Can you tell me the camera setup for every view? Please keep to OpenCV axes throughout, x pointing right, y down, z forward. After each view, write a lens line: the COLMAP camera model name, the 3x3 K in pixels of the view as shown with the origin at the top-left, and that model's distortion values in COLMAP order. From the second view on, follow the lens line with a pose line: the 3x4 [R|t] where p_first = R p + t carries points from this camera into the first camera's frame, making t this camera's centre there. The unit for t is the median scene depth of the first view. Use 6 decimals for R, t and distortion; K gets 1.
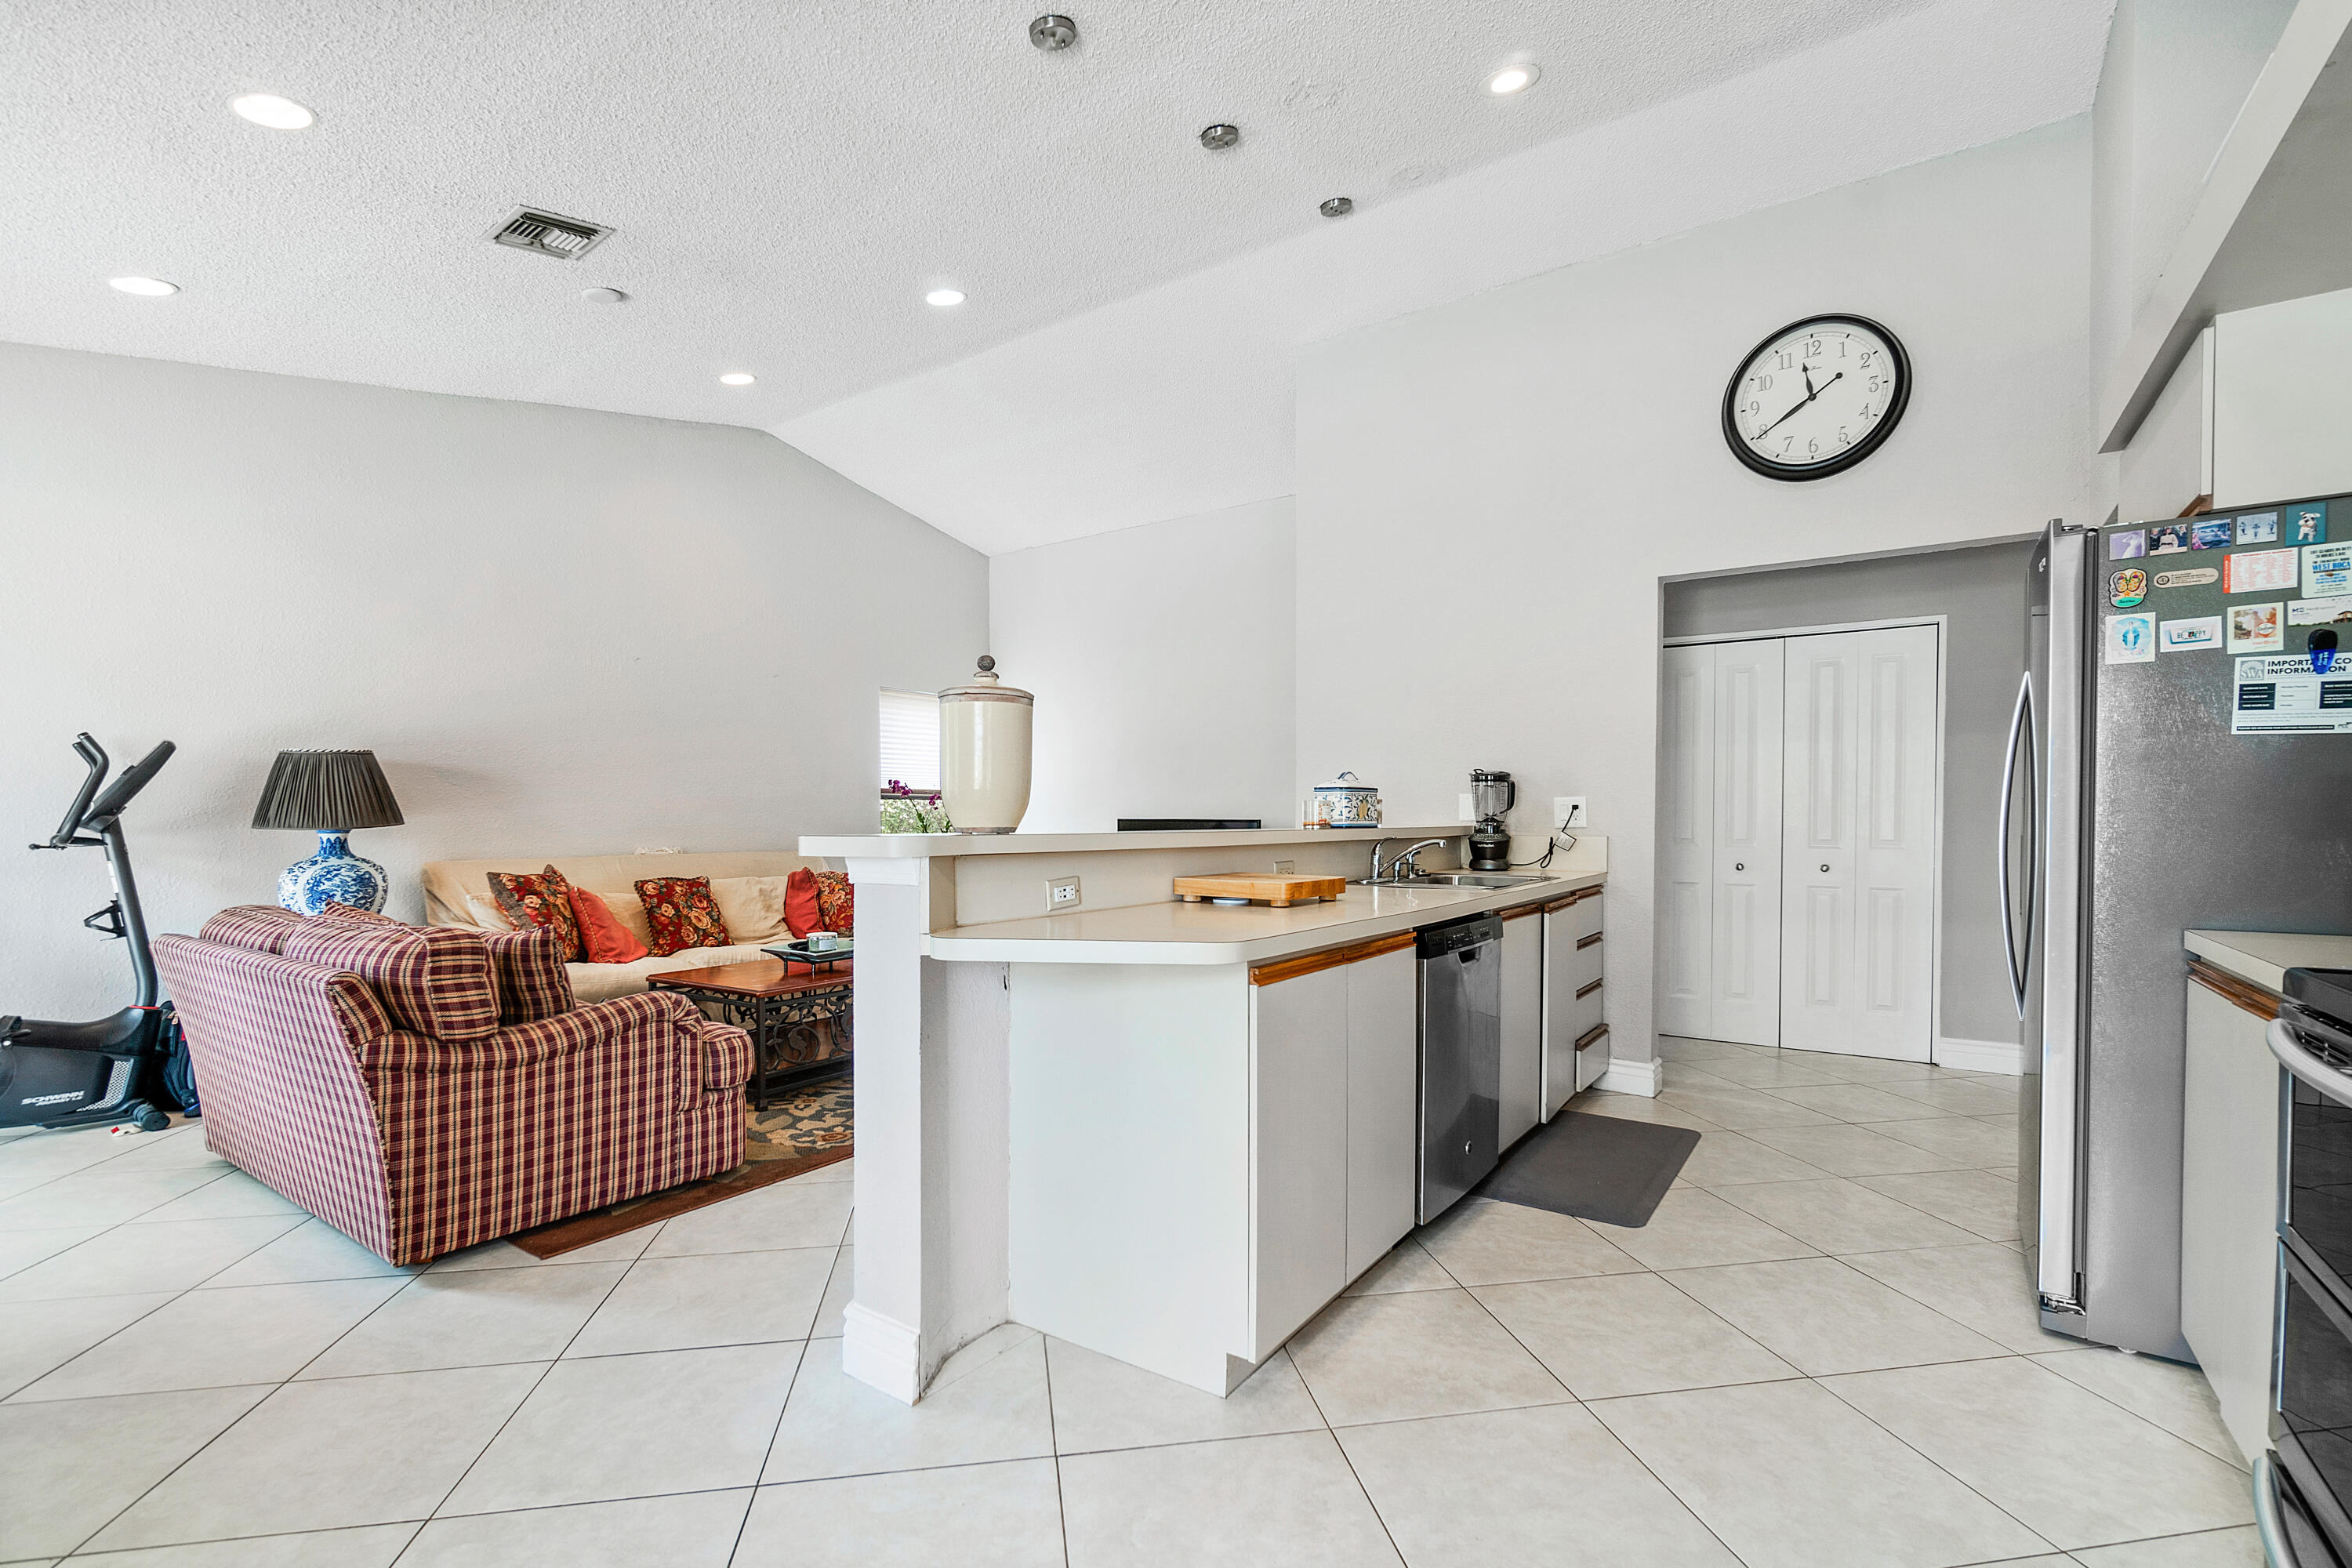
lens RADIAL K [[1059.2, 0, 1054.7], [0, 1059.2, 832.3], [0, 0, 1]] dist [0.003336, -0.001231]
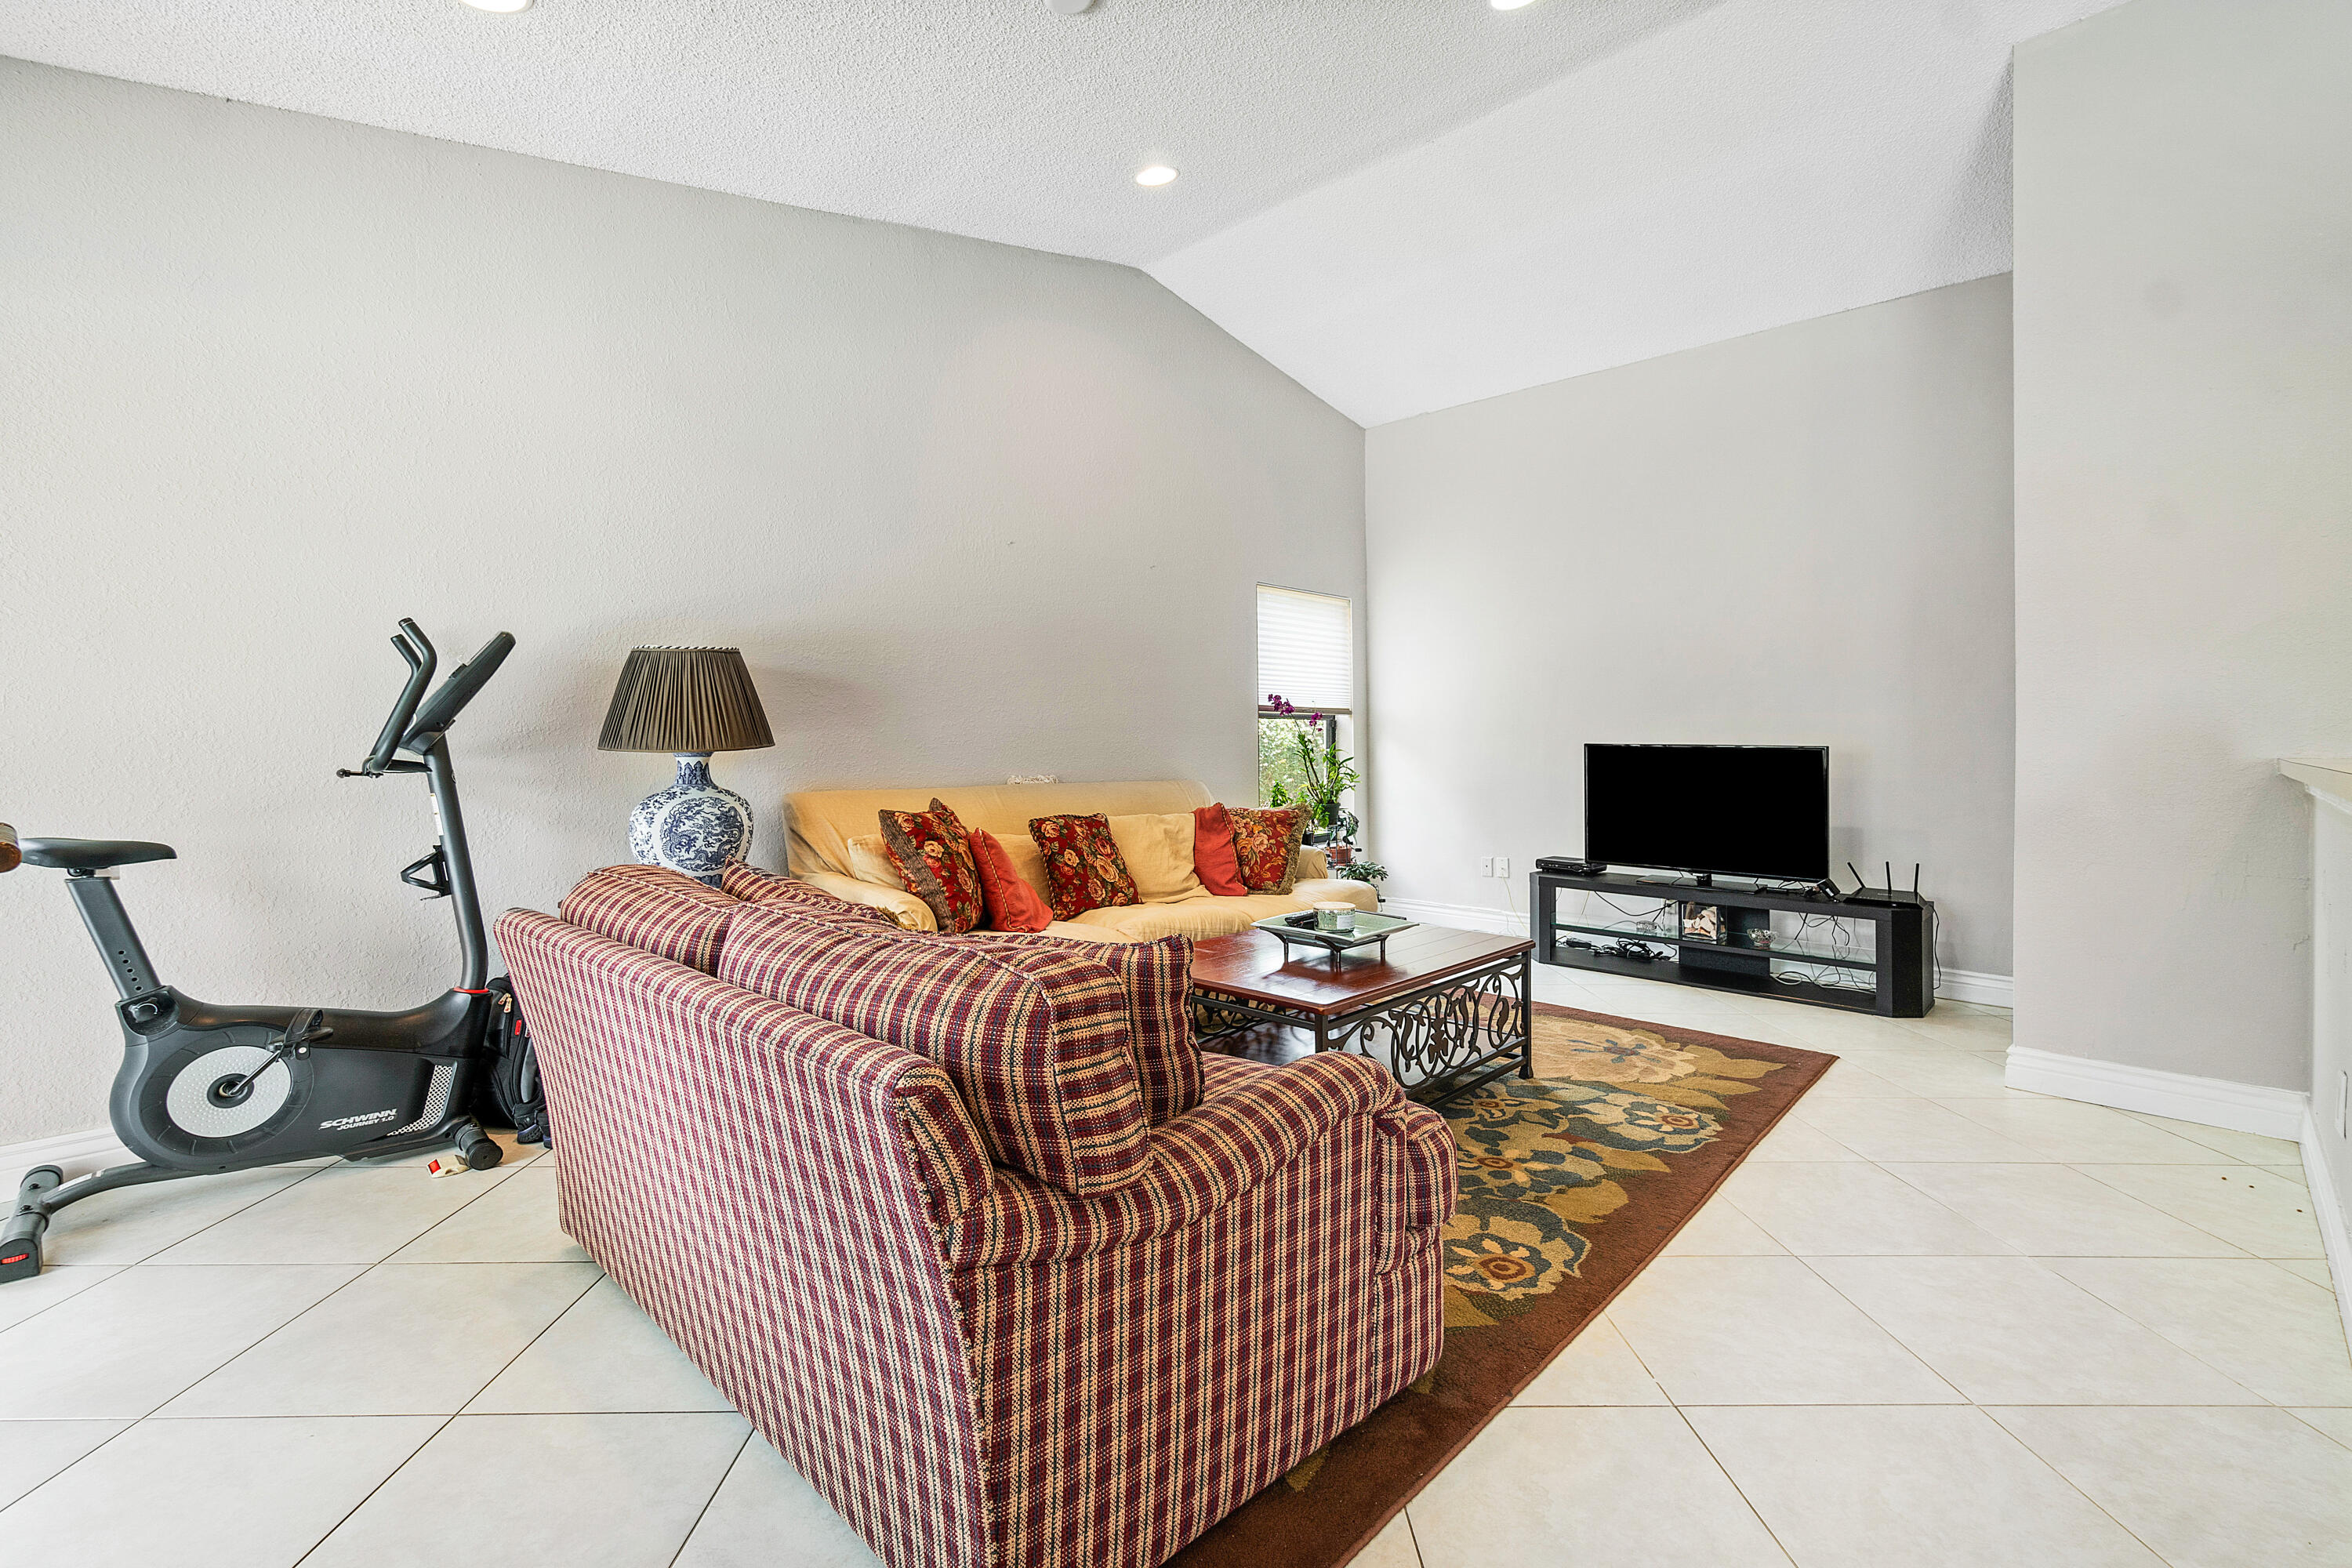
lens RADIAL K [[1026.3, 0, 1088.9], [0, 1026.3, 739.9], [0, 0, 1]] dist [0.011283, 0.000464]
pose [[0.989720, 0.005745, -0.142904, -0.331309], [-0.007742, 0.999880, -0.013424, -0.003896], [0.142810, 0.014393, 0.989646, 0.348312]]
